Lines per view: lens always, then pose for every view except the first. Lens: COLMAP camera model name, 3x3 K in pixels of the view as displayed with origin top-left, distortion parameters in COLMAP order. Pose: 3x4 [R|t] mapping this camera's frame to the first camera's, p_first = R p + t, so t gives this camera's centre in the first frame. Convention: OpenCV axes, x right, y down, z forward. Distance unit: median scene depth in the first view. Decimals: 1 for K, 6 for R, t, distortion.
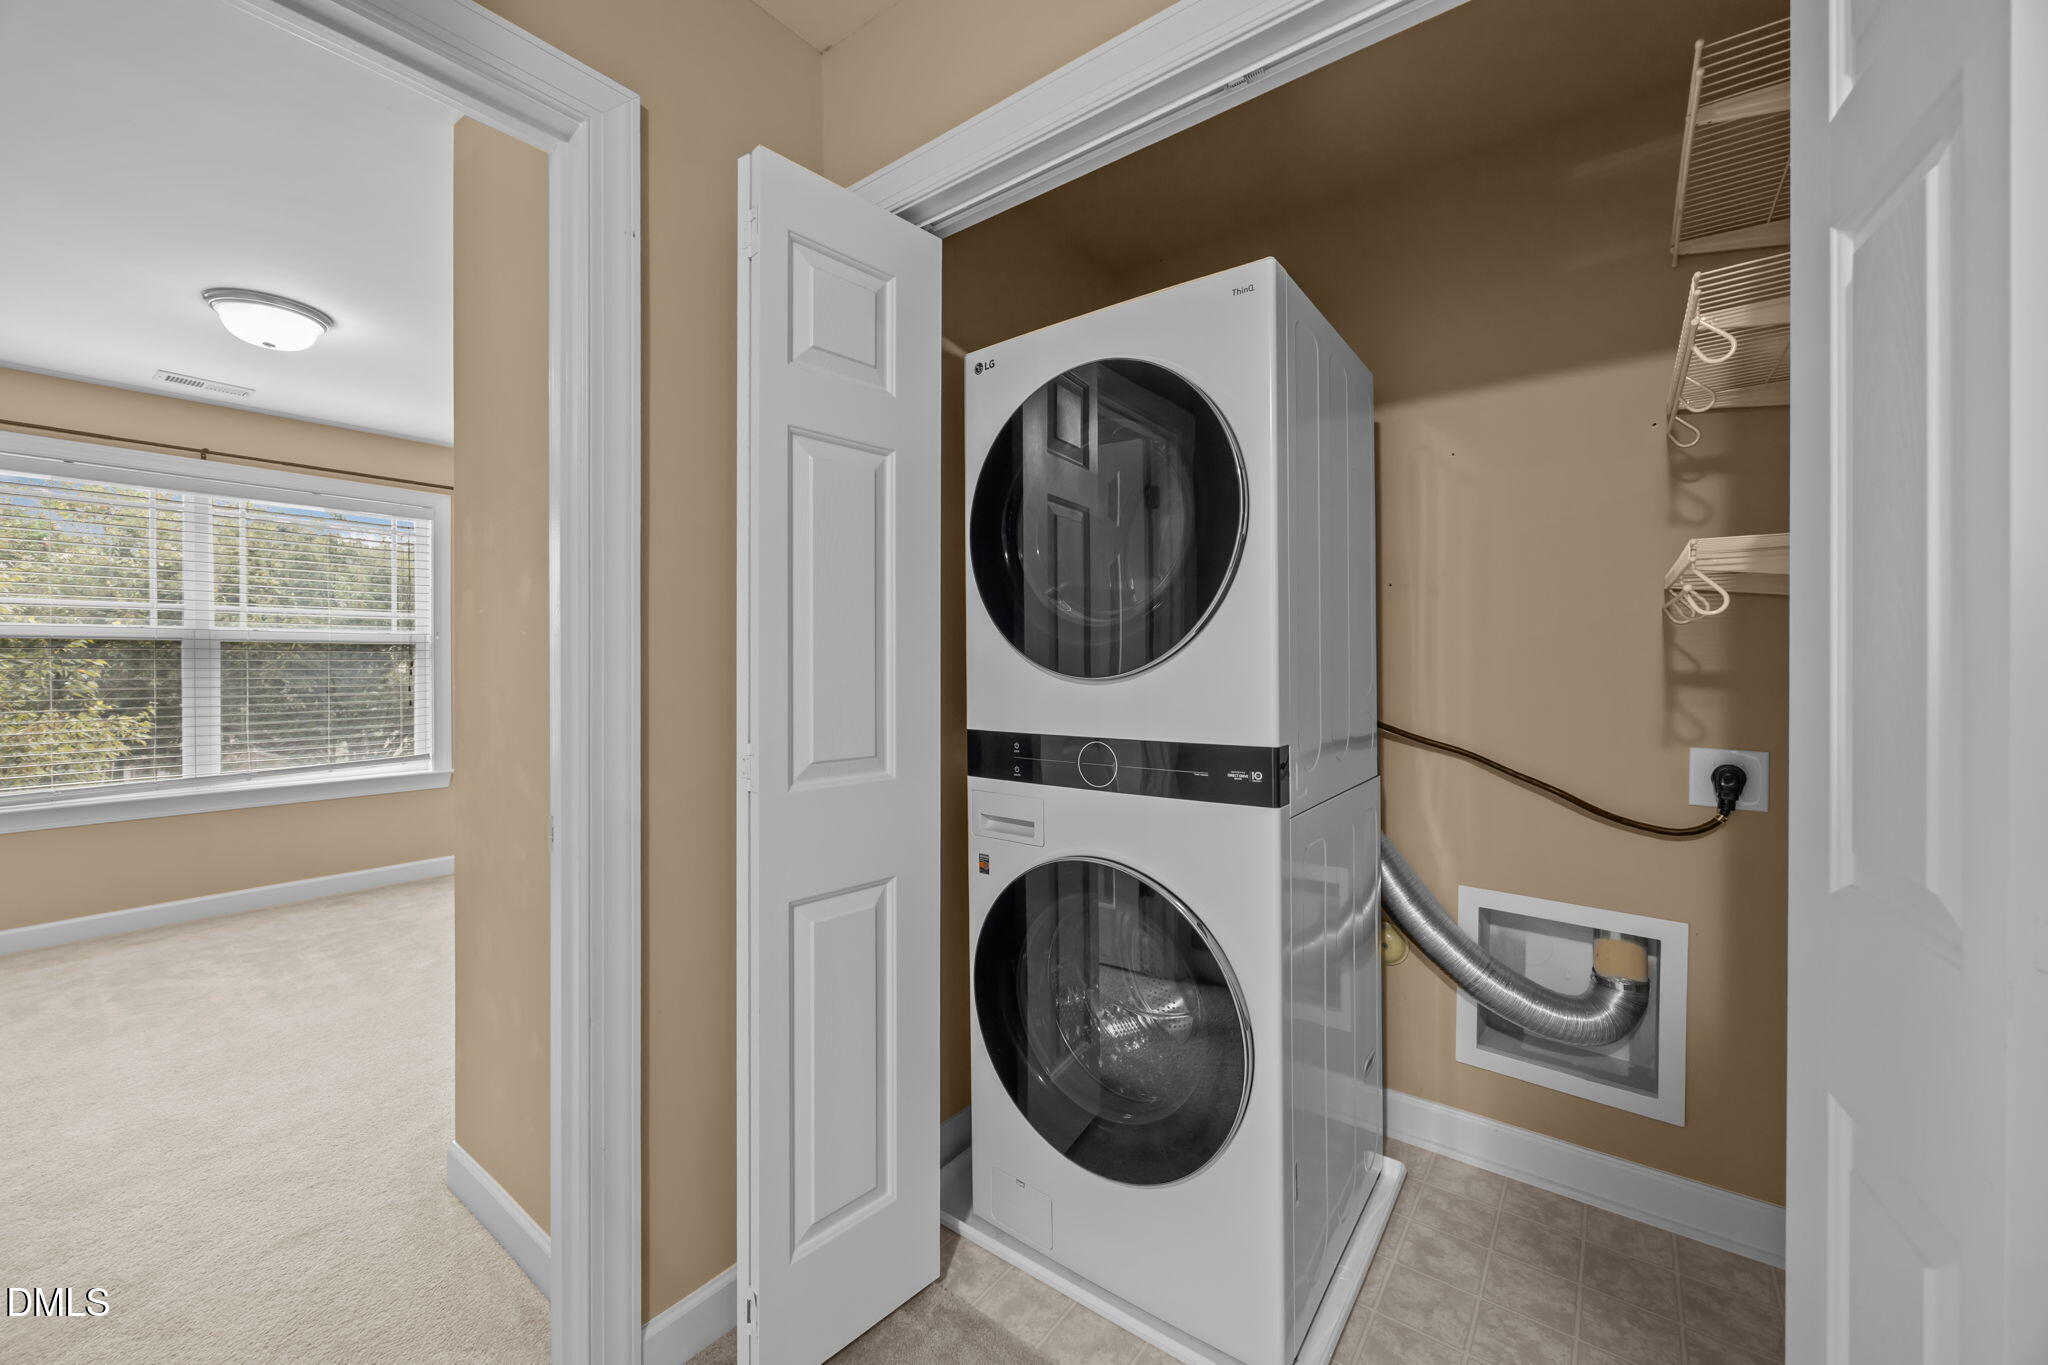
lens RADIAL K [[781.7, 0, 1029.7], [0, 781.7, 663.5], [0, 0, 1]] dist [-0.005793, -0.000327]
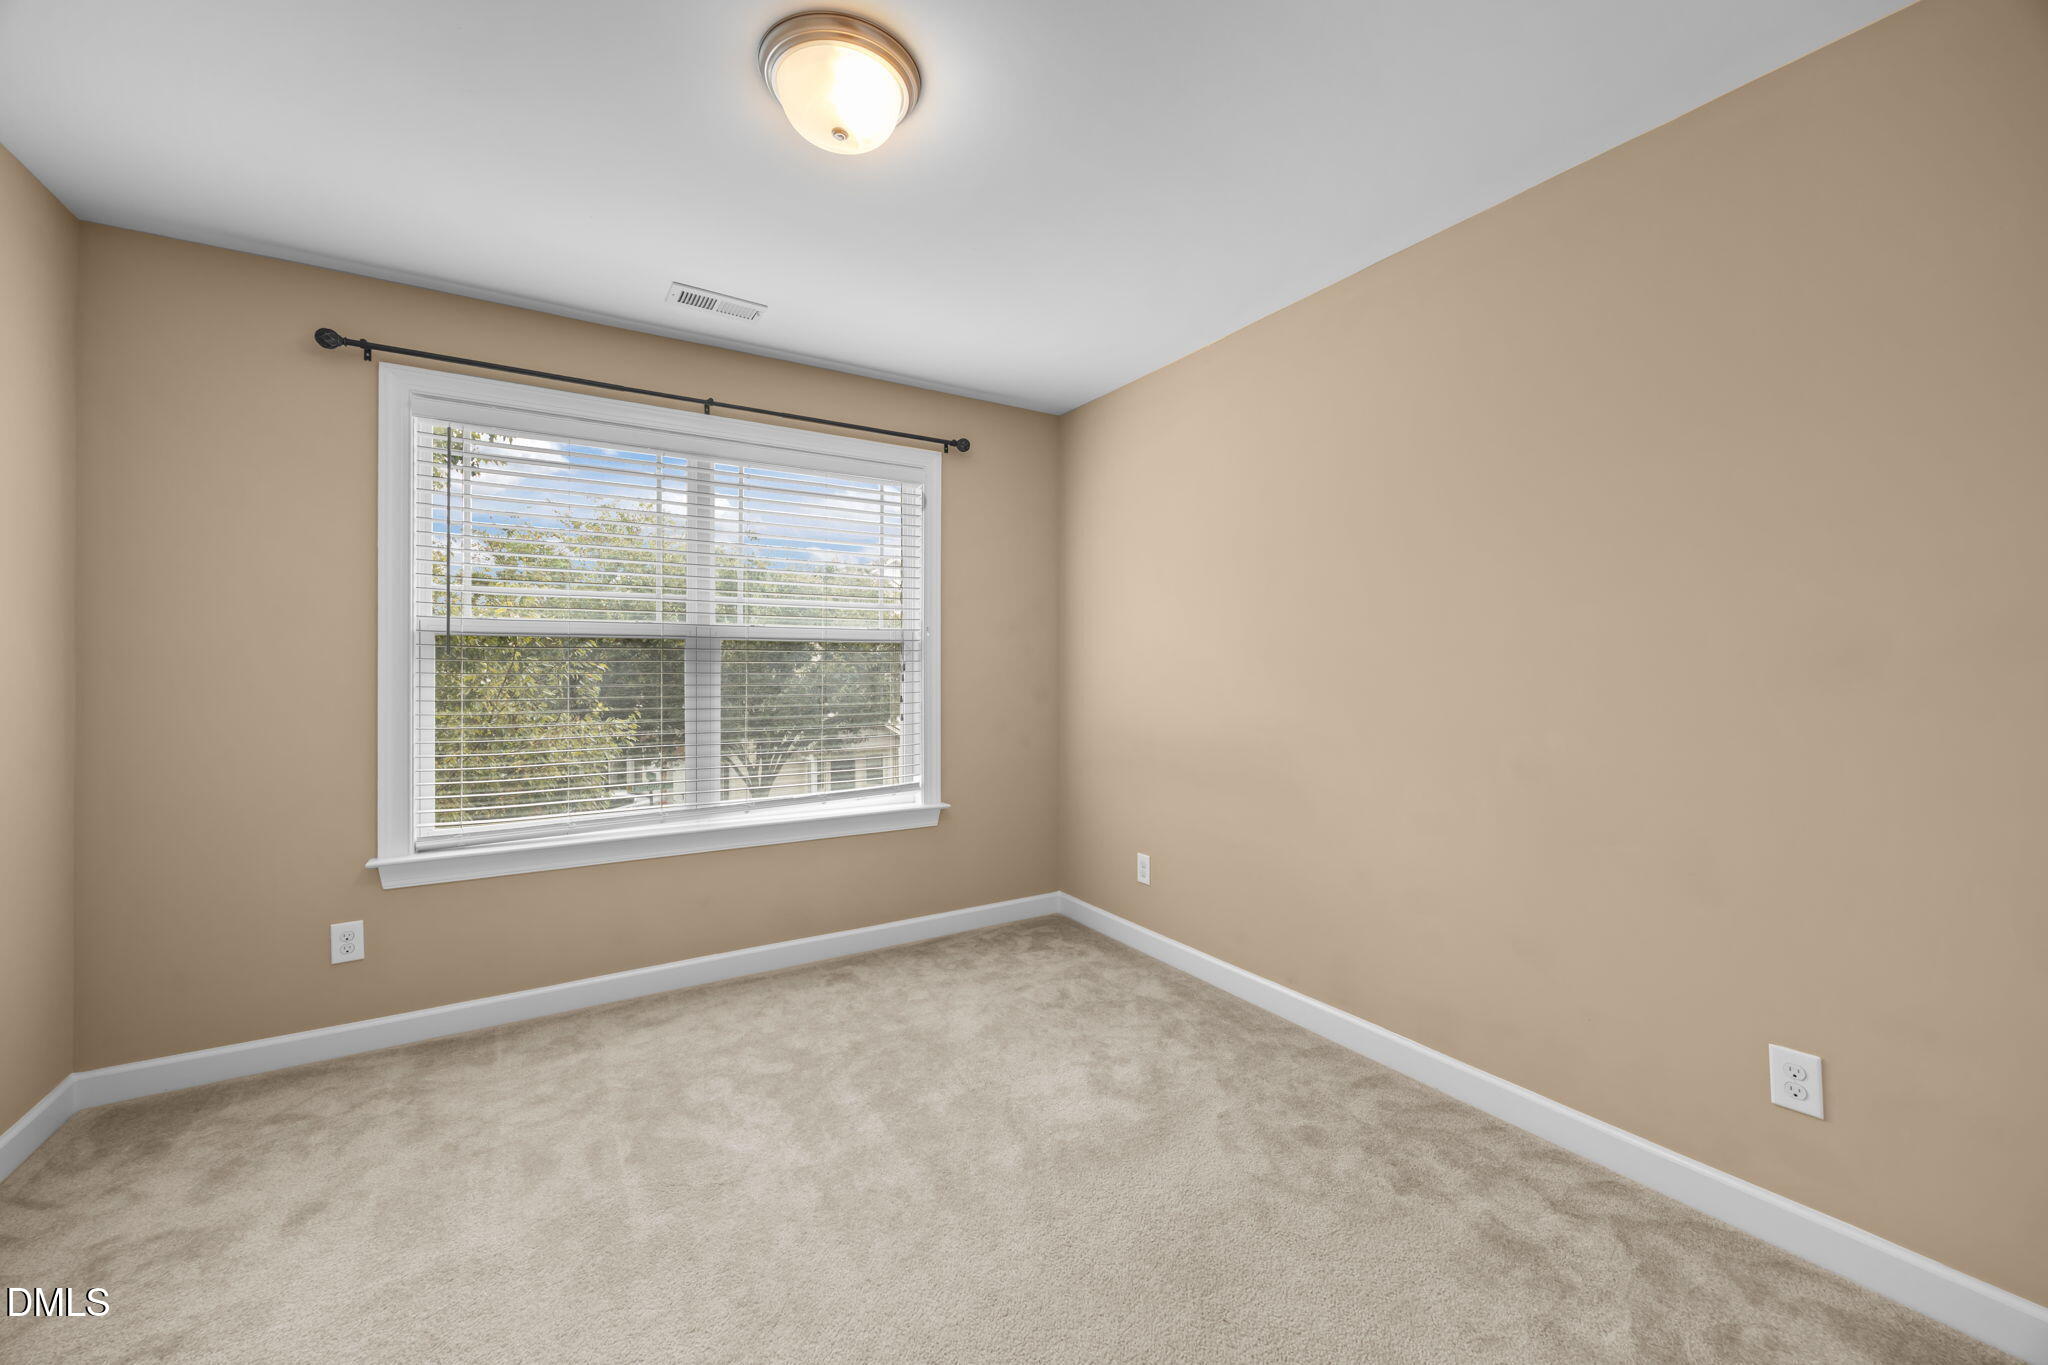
lens RADIAL K [[781.7, 0, 1012.8], [0, 781.7, 661.7], [0, 0, 1]] dist [-0.005793, -0.000327]
pose [[0.929035, -0.001888, -0.369988, -0.394792], [-0.001184, 0.999967, -0.008074, 0.000452], [0.369991, 0.007939, 0.929001, 0.307283]]
